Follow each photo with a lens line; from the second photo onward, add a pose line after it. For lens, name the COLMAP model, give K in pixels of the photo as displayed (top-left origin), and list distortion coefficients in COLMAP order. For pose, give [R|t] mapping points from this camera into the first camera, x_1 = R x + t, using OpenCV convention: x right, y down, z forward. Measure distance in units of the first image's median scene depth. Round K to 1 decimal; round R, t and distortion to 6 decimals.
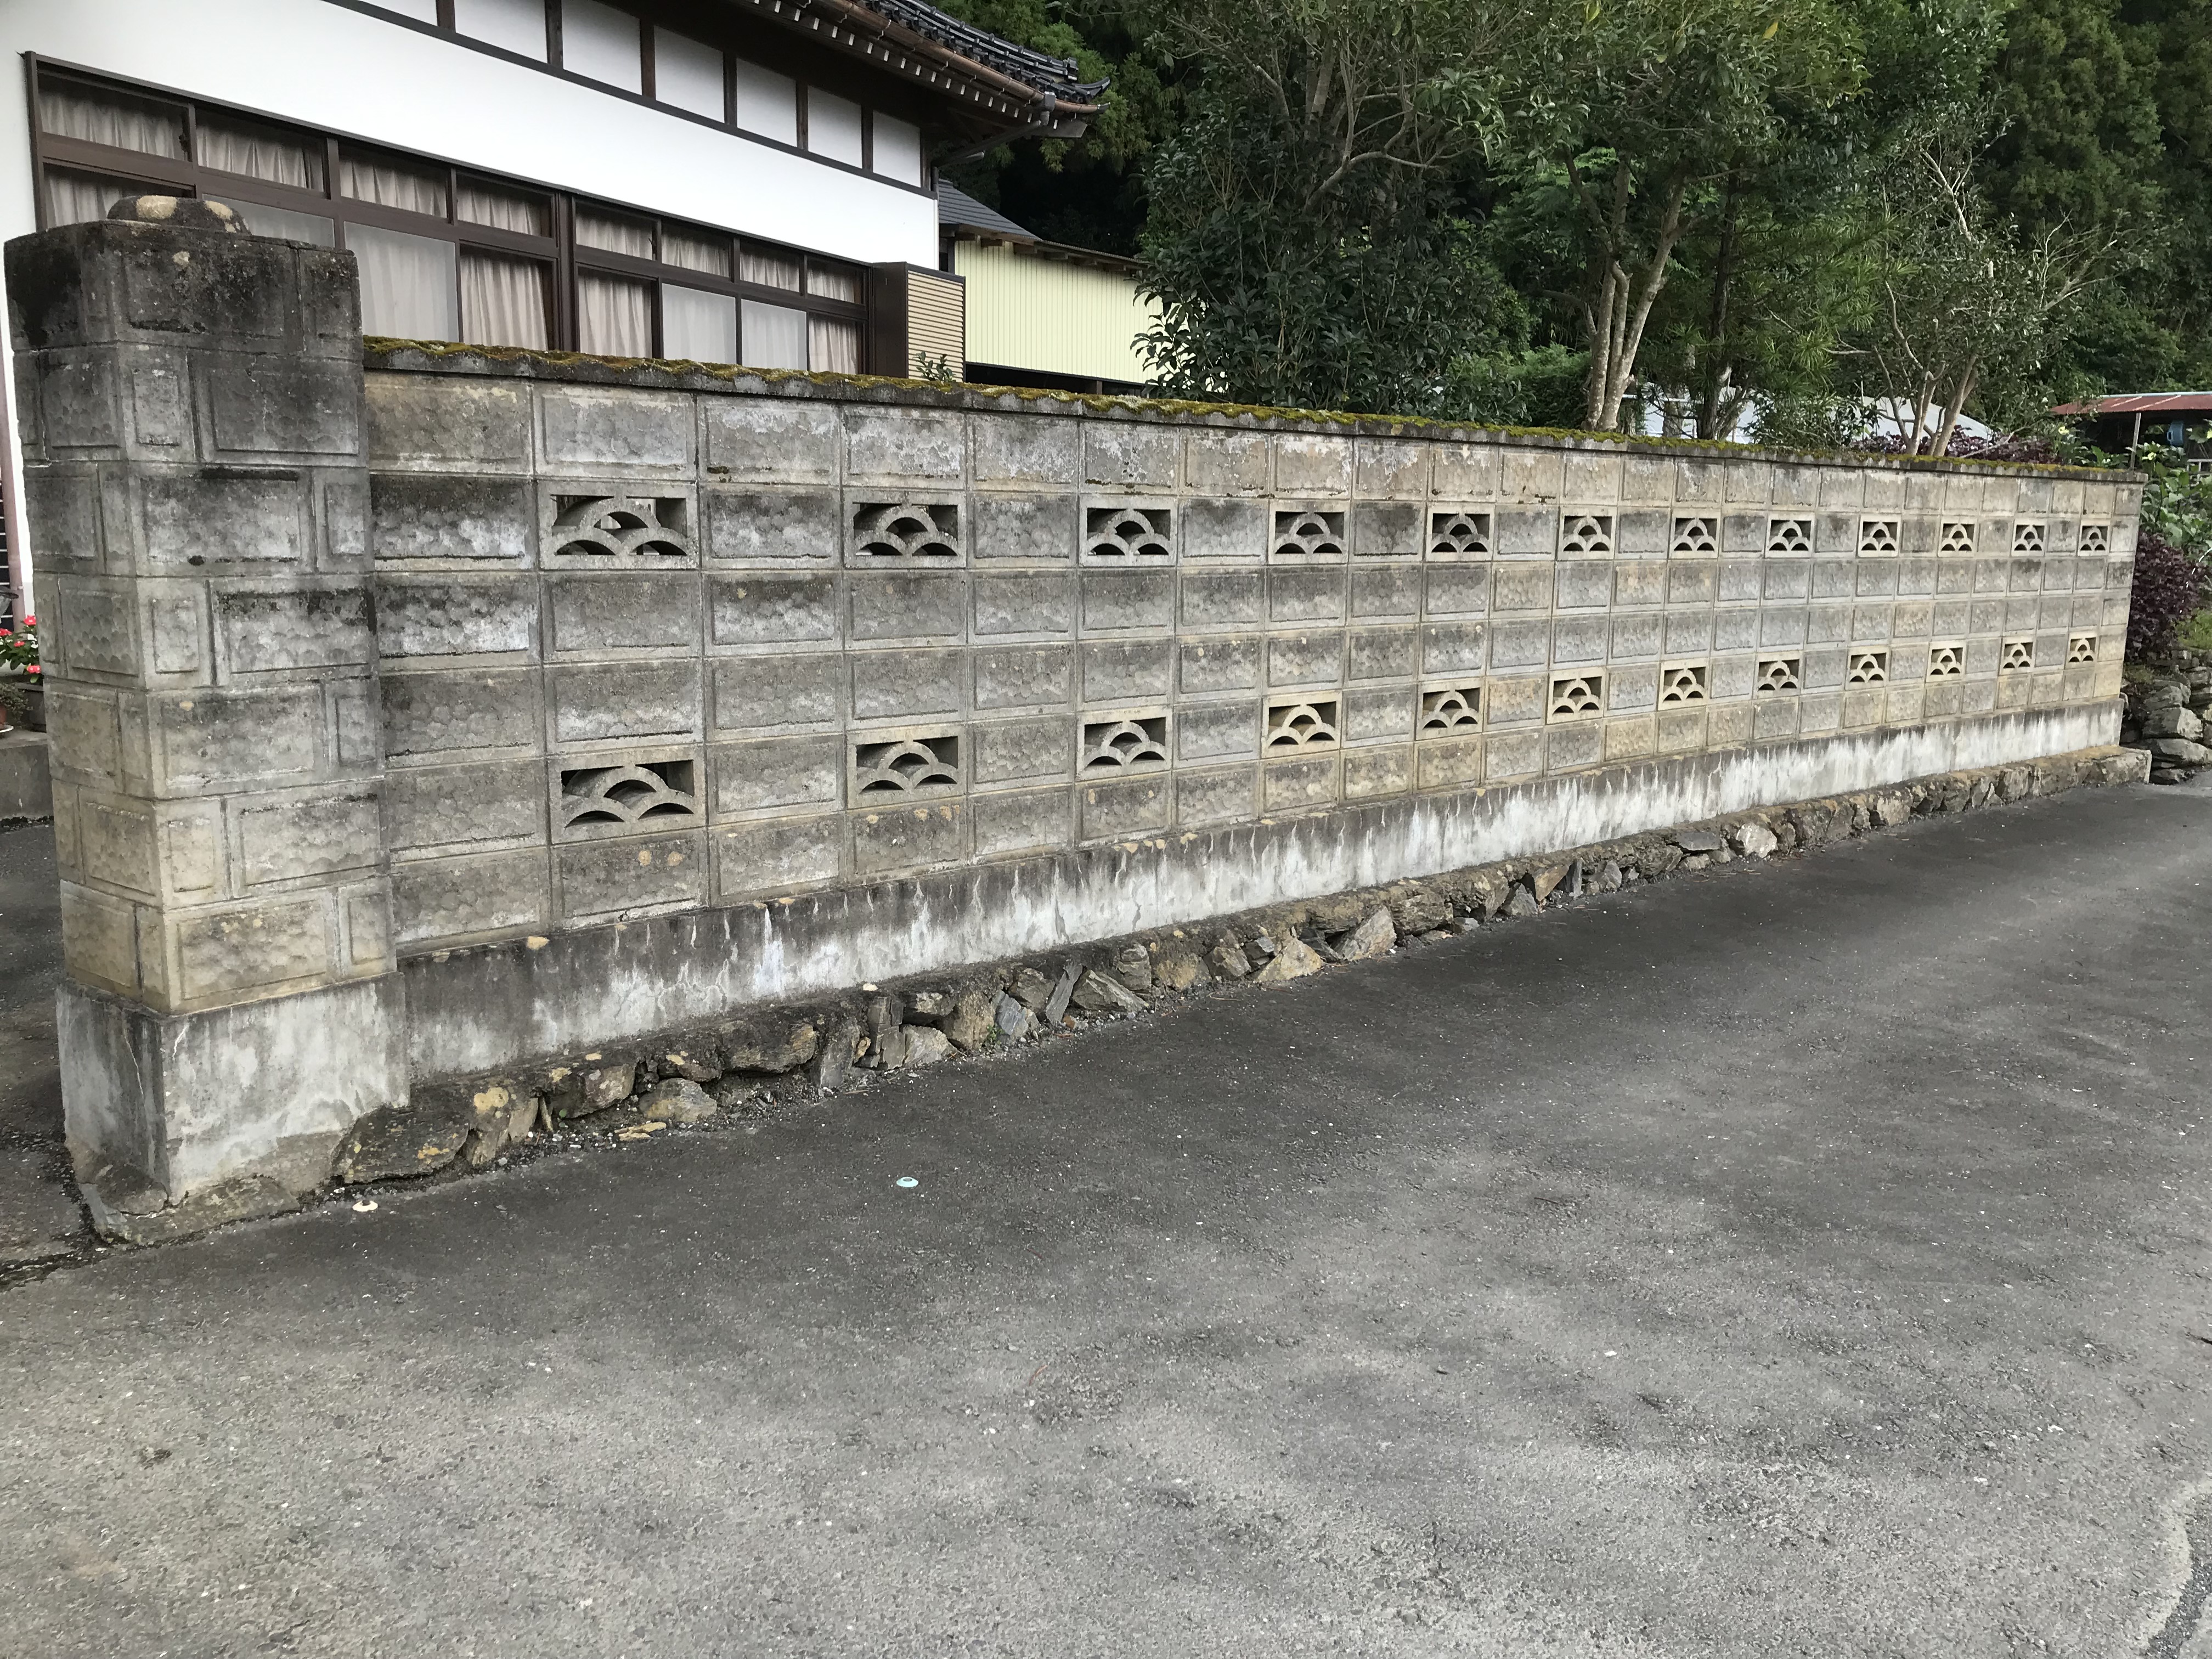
lens RADIAL K [[1789.8, 0, 1097.8], [0, 1789.8, 807.4], [0, 0, 1]] dist [0.157279, -0.388395]
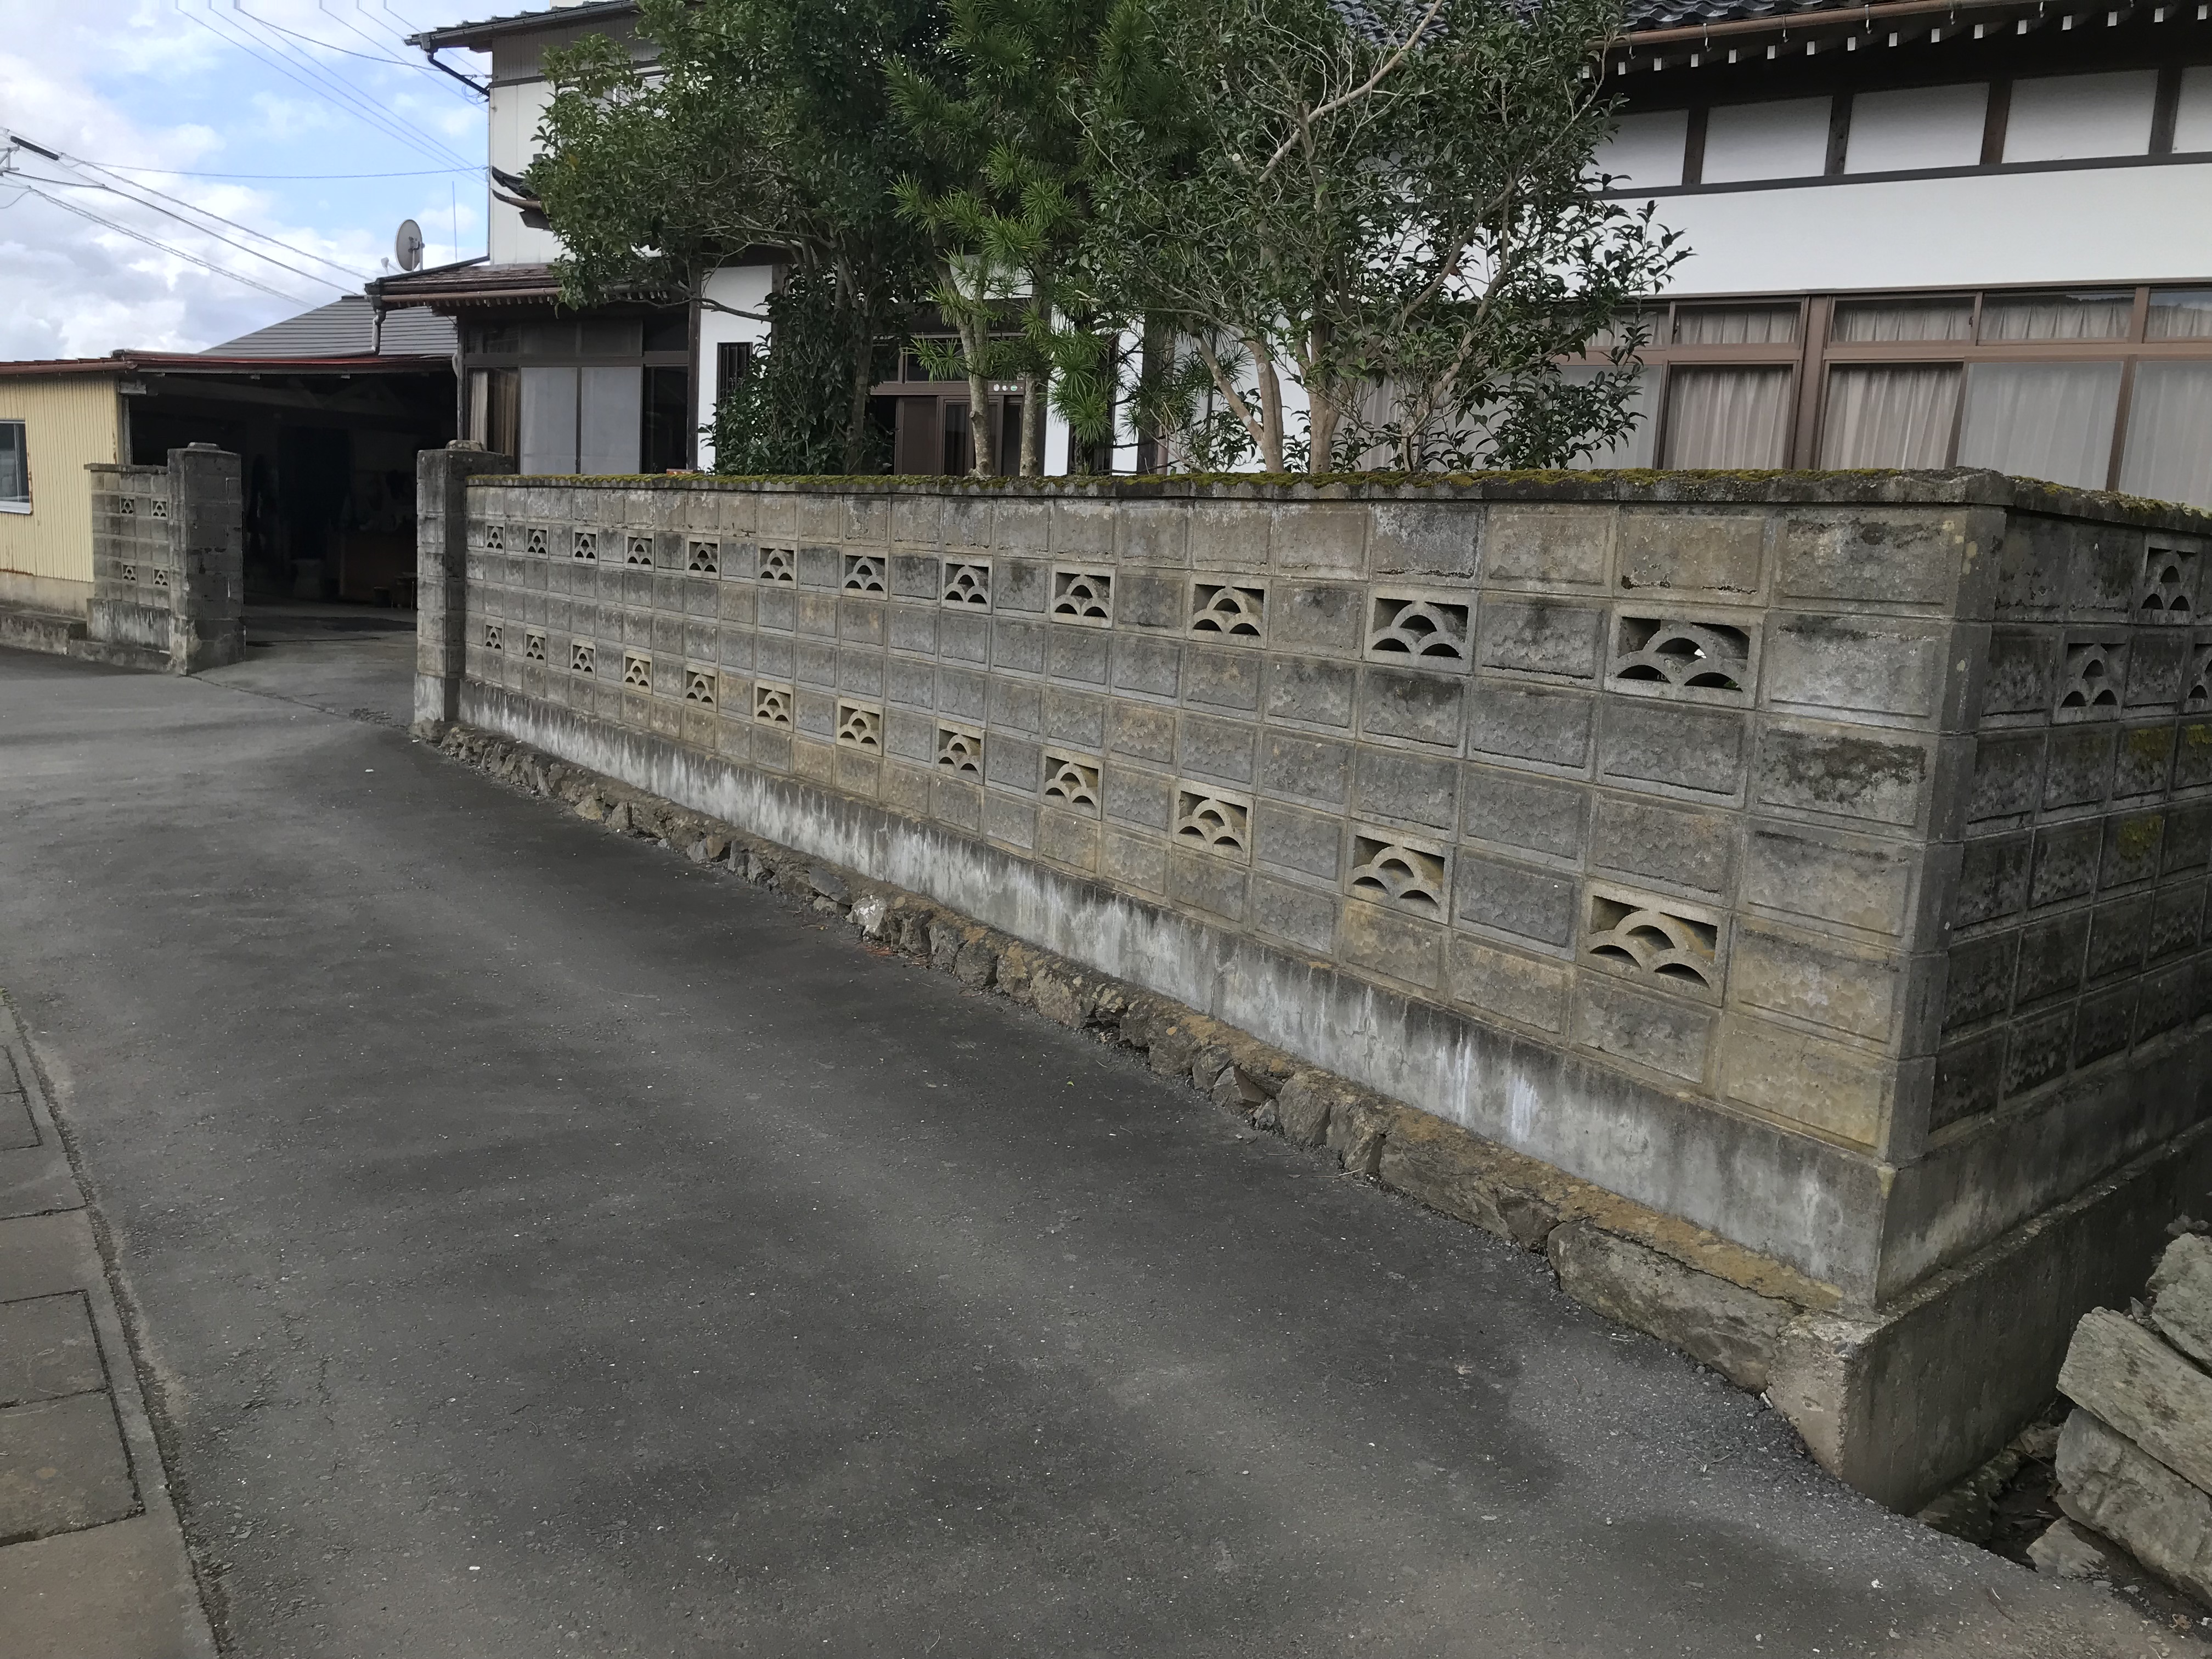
lens RADIAL K [[1776.0, 0, 1106.0], [0, 1776.0, 829.5], [0, 0, 1]] dist [0.024510, 0.000213]
pose [[-0.141730, 0.132527, -0.980994, 1.277893], [-0.213498, 0.963582, 0.161020, -0.201089], [0.966608, 0.232262, -0.108274, 1.274136]]
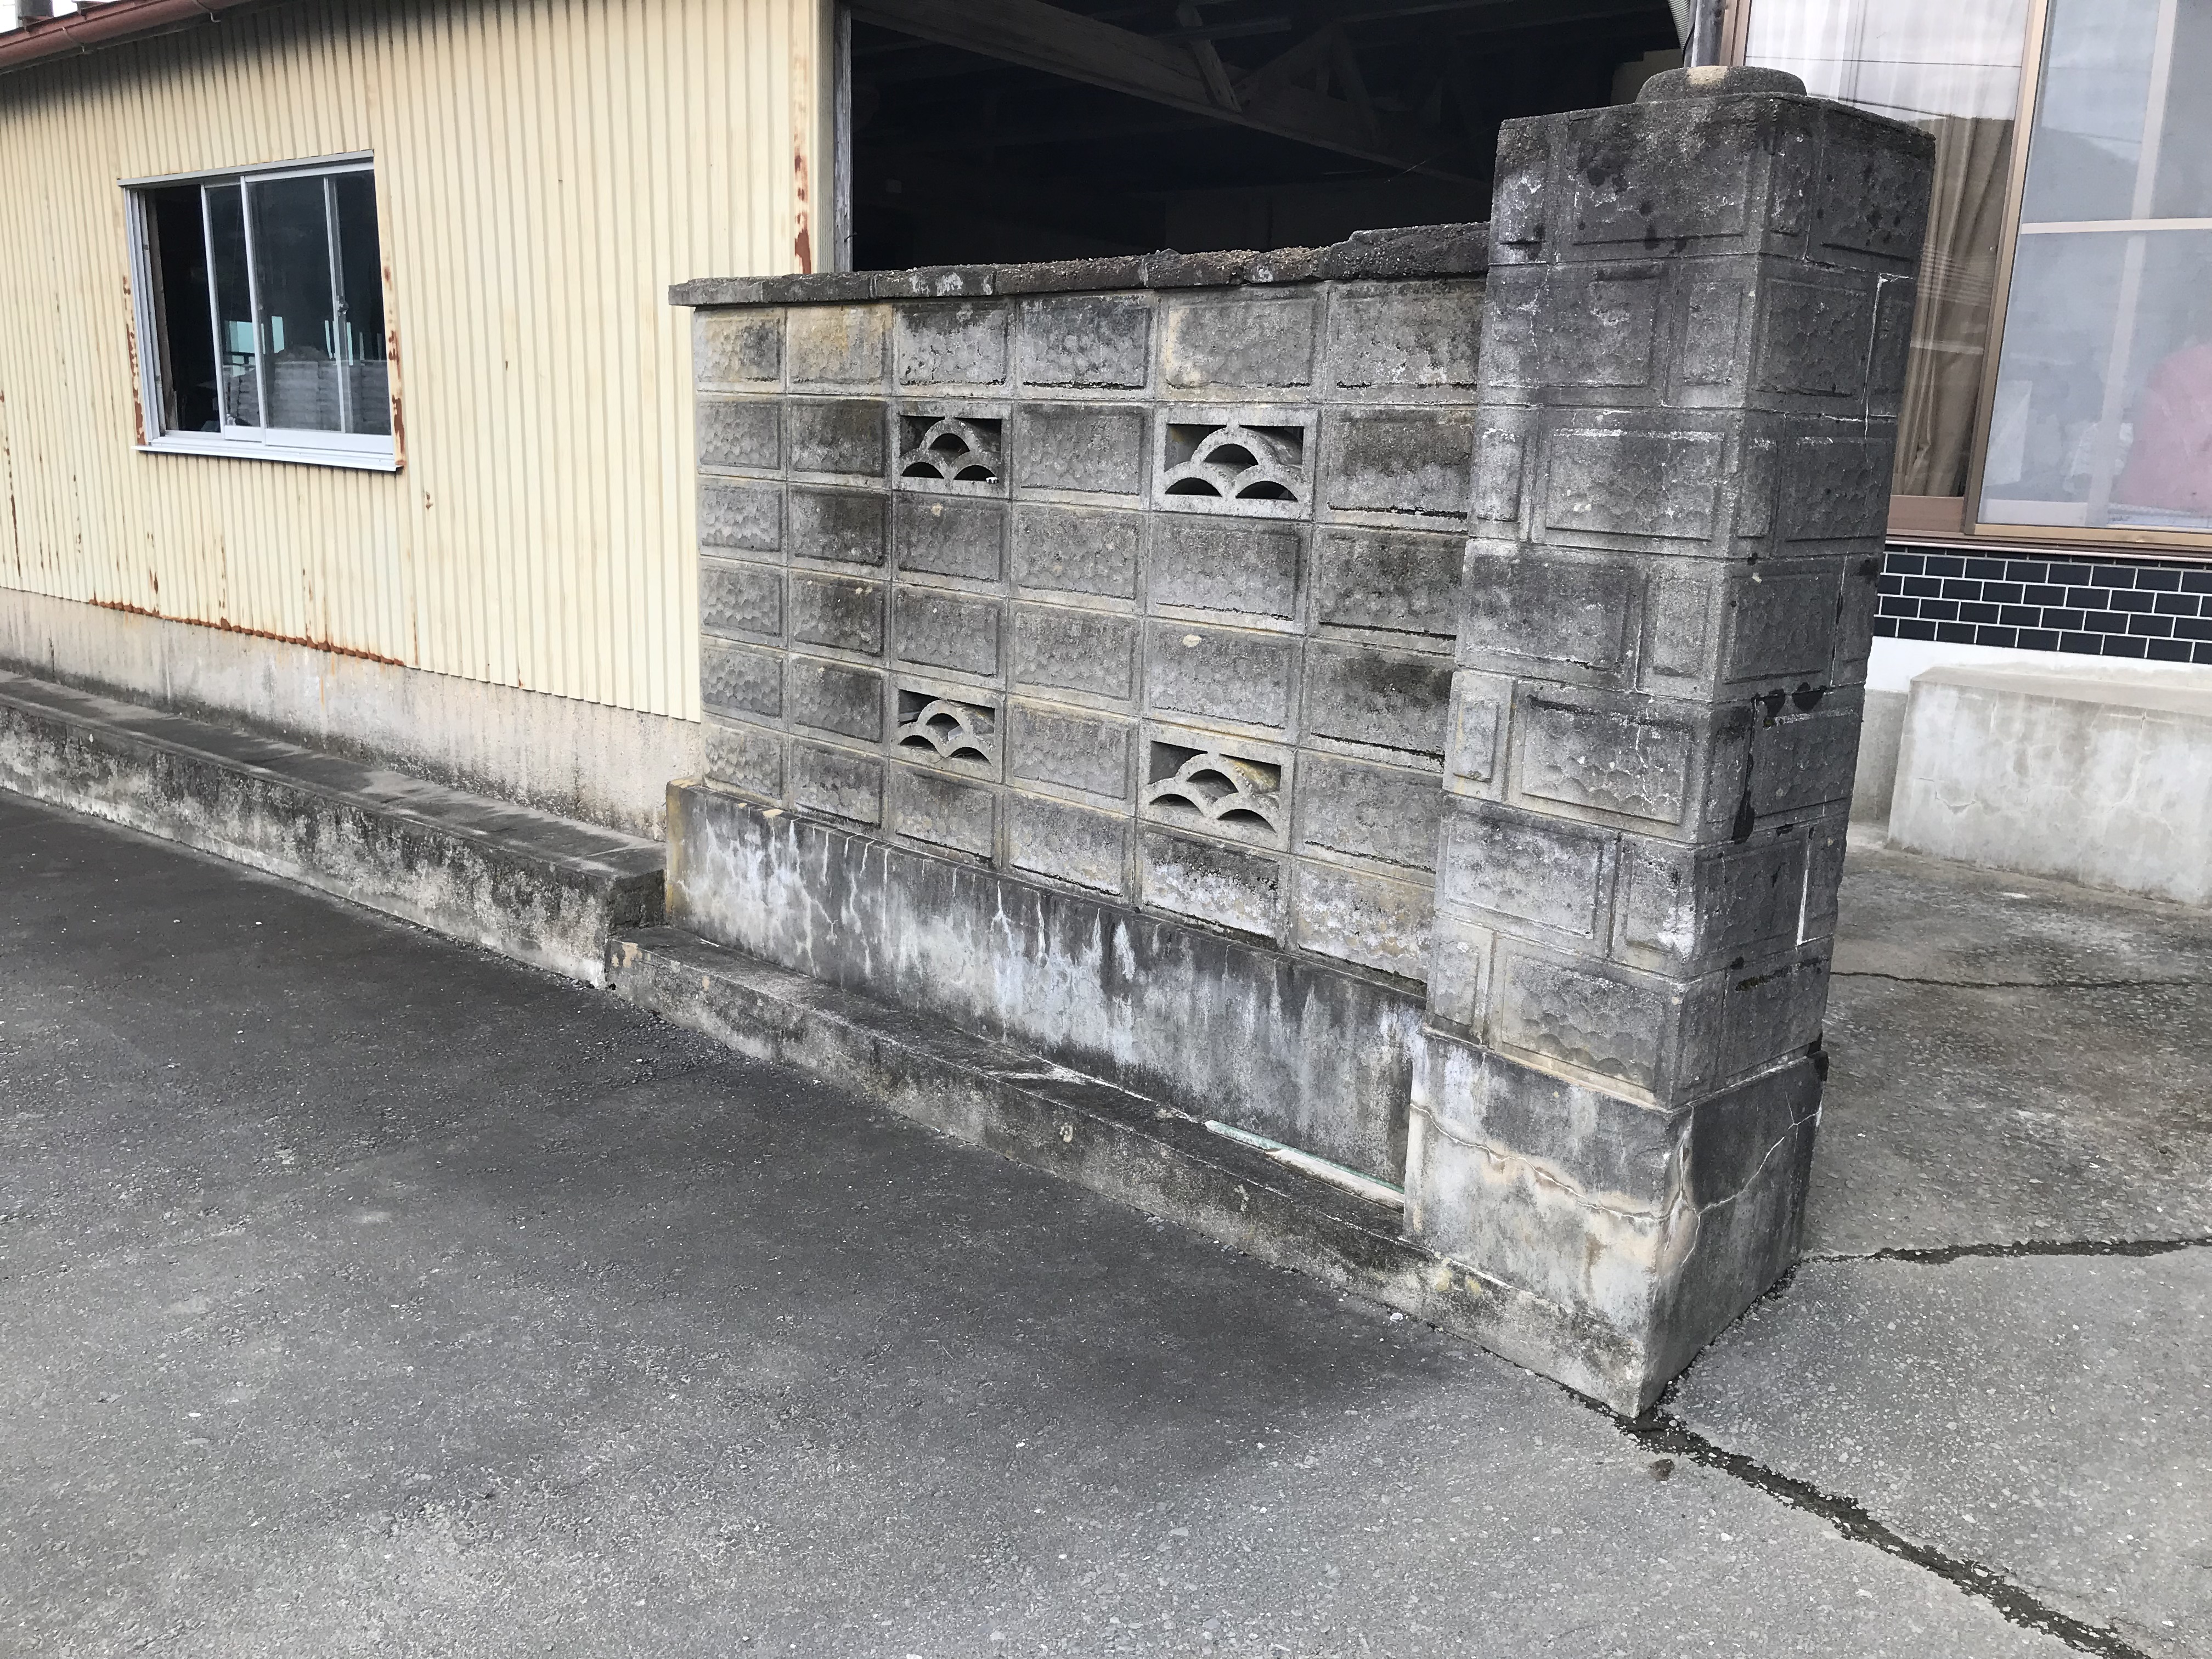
lens RADIAL K [[1789.8, 0, 1097.8], [0, 1789.8, 807.4], [0, 0, 1]] dist [0.157279, -0.388395]
pose [[-0.173782, 0.176933, -0.968759, -0.302113], [-0.191652, 0.958842, 0.209501, 0.016567], [0.965955, 0.222072, -0.132720, -0.132519]]
